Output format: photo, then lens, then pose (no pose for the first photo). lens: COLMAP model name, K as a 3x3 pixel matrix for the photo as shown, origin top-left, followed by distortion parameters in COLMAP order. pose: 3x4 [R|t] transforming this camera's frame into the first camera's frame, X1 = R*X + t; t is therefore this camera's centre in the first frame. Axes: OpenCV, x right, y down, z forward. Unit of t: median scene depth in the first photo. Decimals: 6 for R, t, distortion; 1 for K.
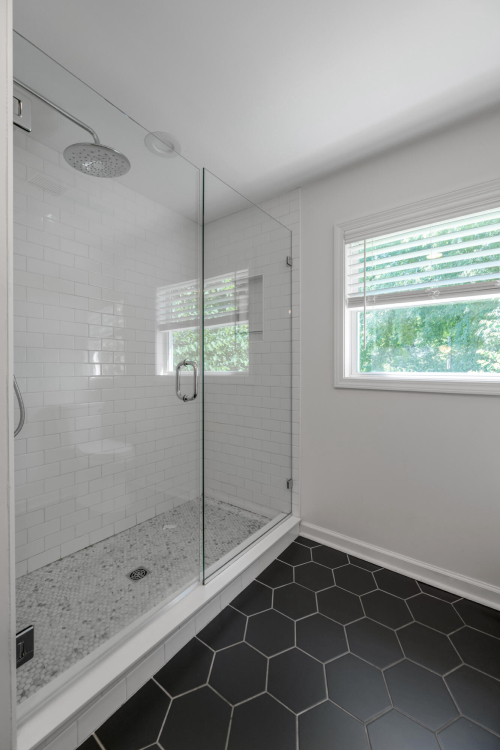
lens RADIAL K [[300.3, 0, 250.0], [0, 300.3, 375.0], [0, 0, 1]] dist [0.000709, -0.000102]
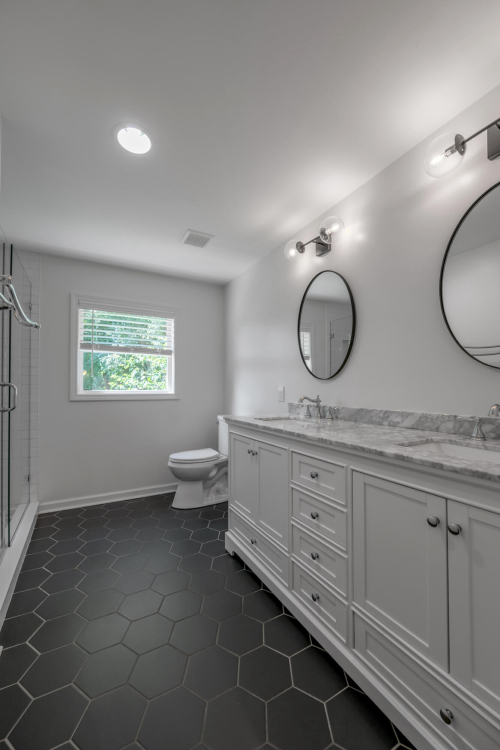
lens RADIAL K [[300.3, 0, 250.0], [0, 300.3, 375.0], [0, 0, 1]] dist [0.000709, -0.000102]
pose [[0.408120, 0.044928, 0.911822, -0.718805], [0.013879, 0.998368, -0.055405, 0.008947], [-0.912823, 0.035267, 0.406830, -0.426969]]
